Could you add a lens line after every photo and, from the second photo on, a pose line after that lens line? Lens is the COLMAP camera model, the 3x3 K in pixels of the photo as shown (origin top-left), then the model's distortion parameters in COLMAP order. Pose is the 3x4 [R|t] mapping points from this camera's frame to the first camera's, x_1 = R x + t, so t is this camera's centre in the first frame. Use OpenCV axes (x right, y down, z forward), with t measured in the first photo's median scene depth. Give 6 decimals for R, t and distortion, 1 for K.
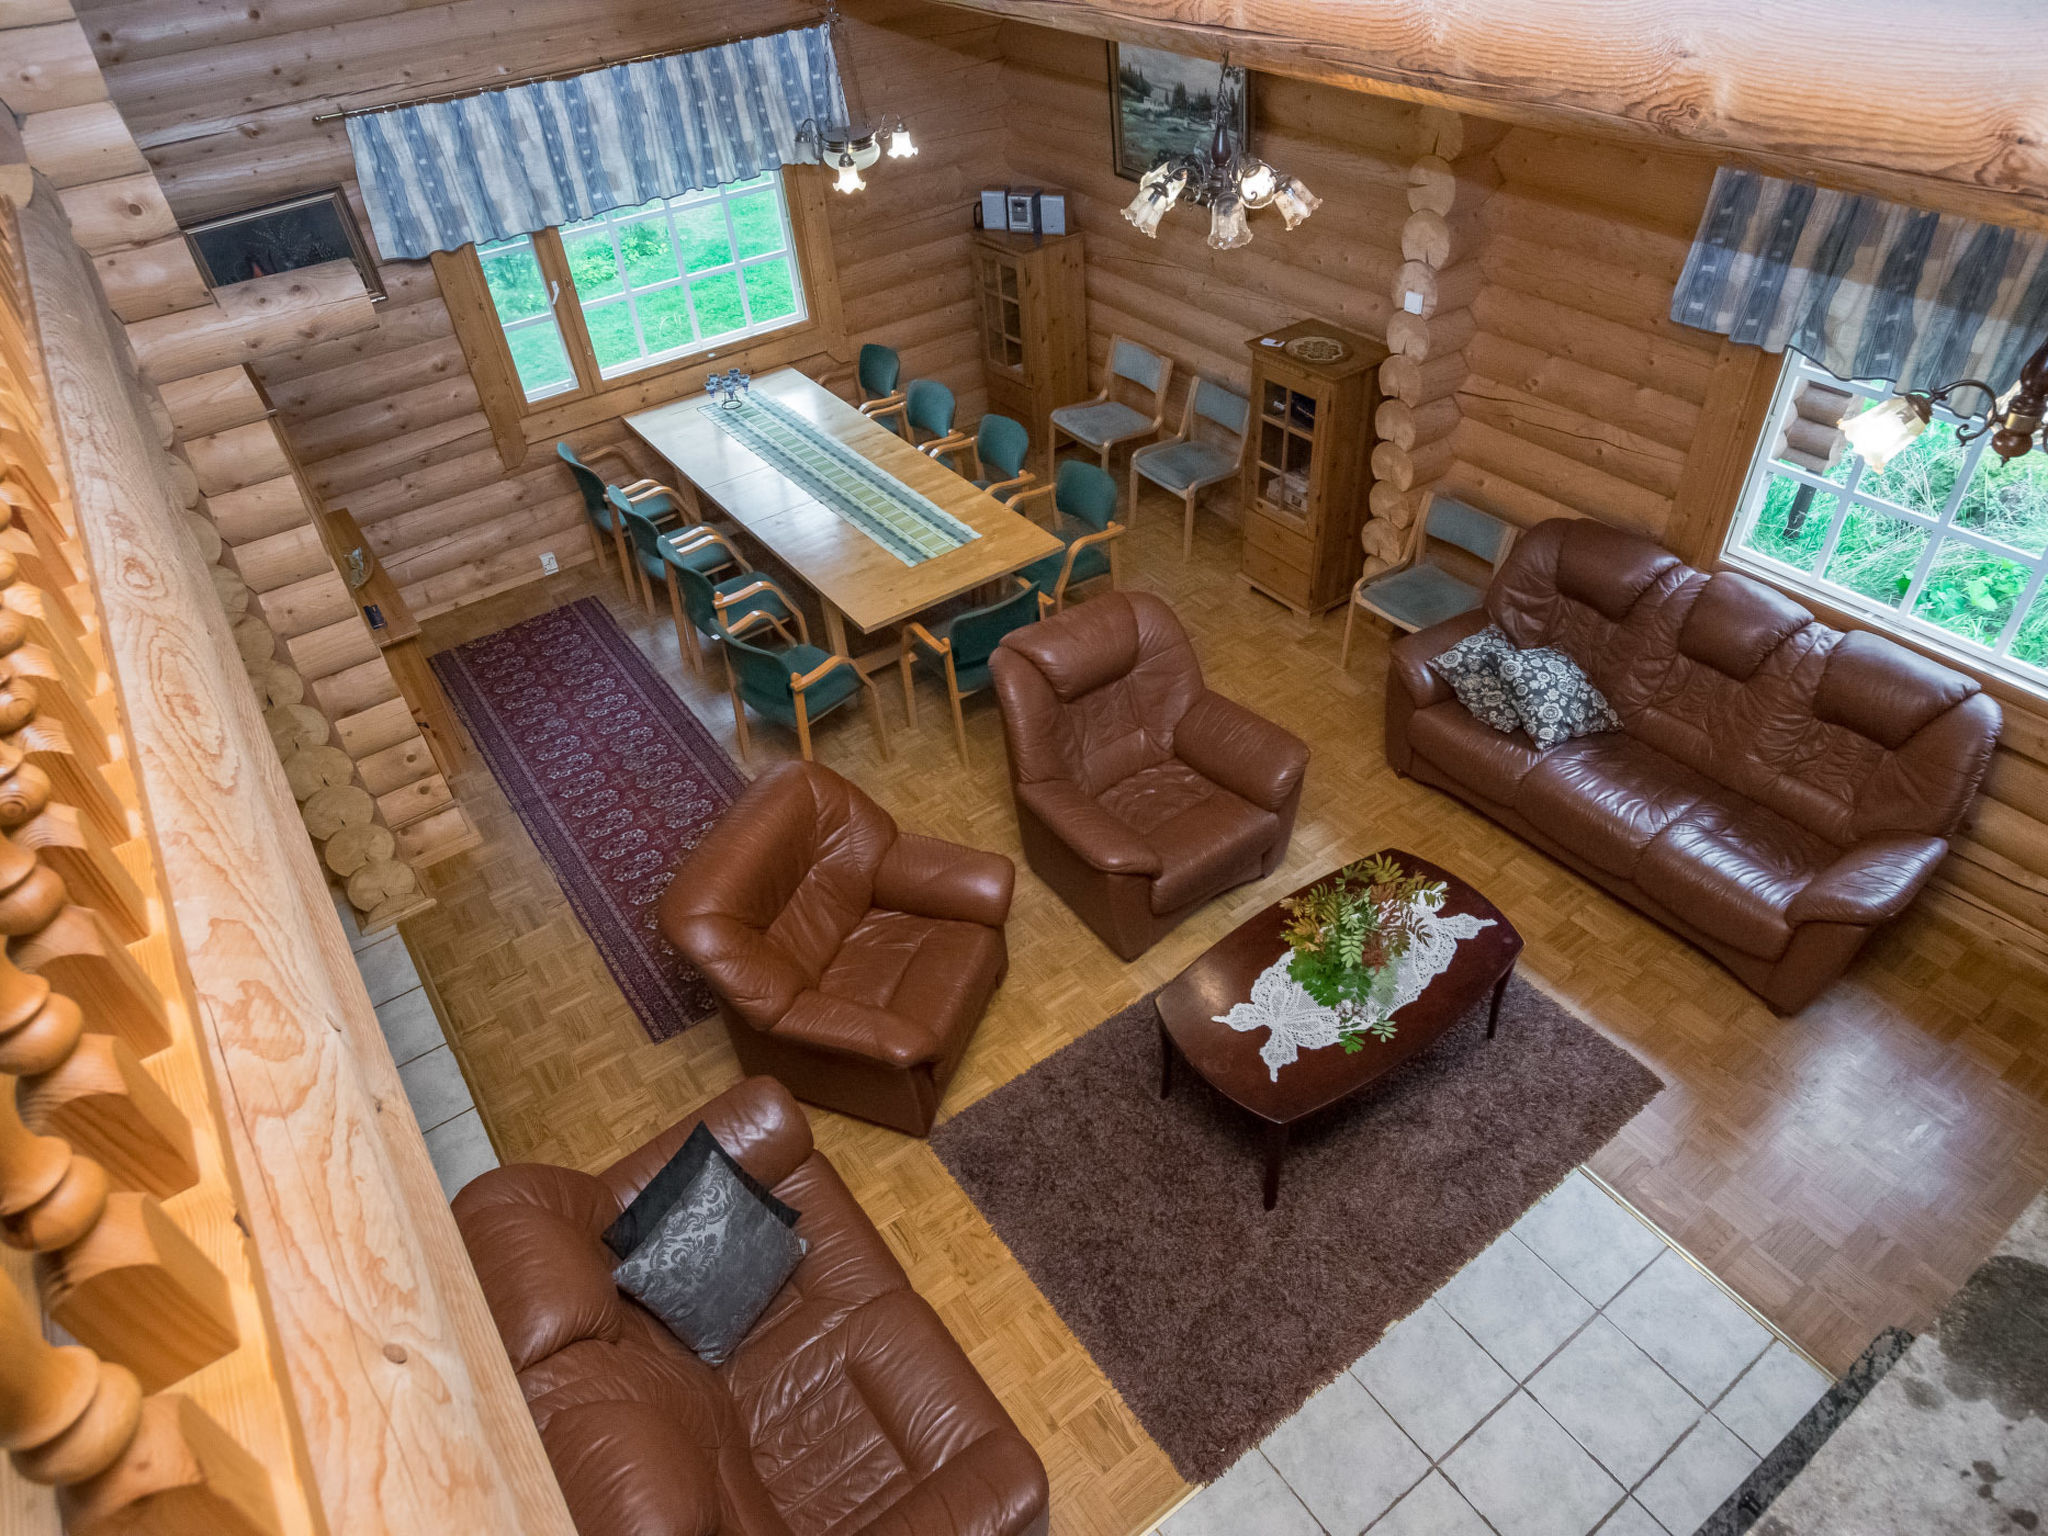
lens RADIAL K [[1248.0, 0, 1023.4], [0, 1248.0, 763.0], [0, 0, 1]] dist [-0.018759, 0.001440]
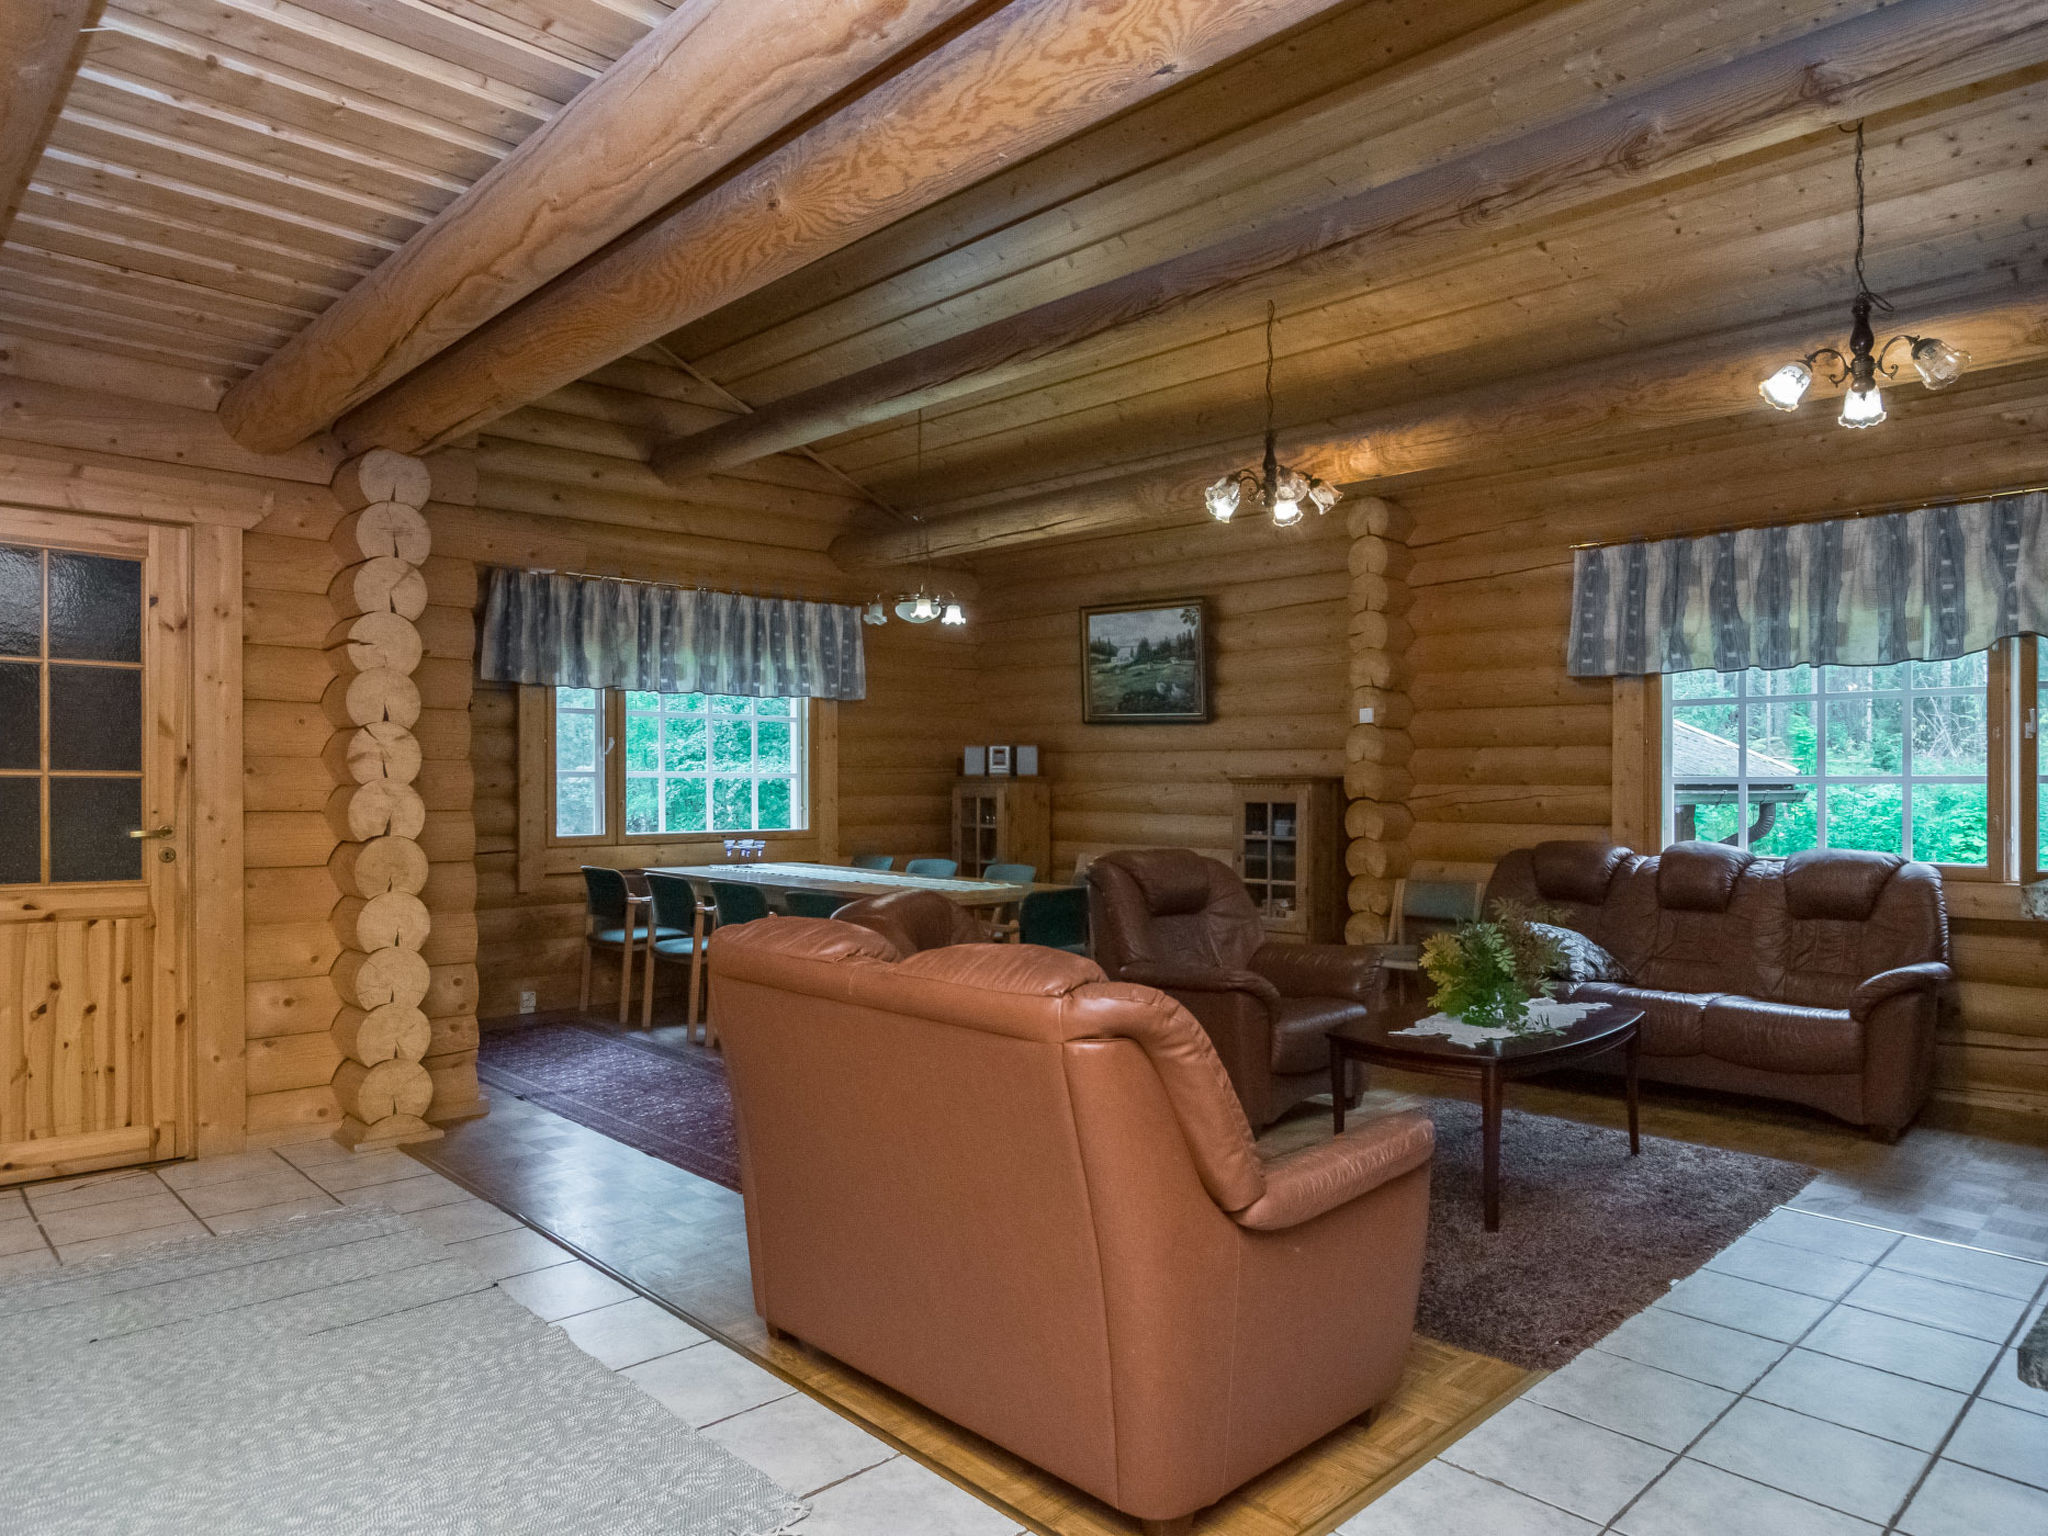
lens RADIAL K [[1304.0, 0, 1025.1], [0, 1304.0, 787.1], [0, 0, 1]] dist [-0.018316, 0.002400]
pose [[0.986027, 0.067692, 0.152215, -0.201684], [0.047580, 0.761225, -0.646740, 0.468998], [-0.159649, 0.644945, 0.747367, 0.094420]]
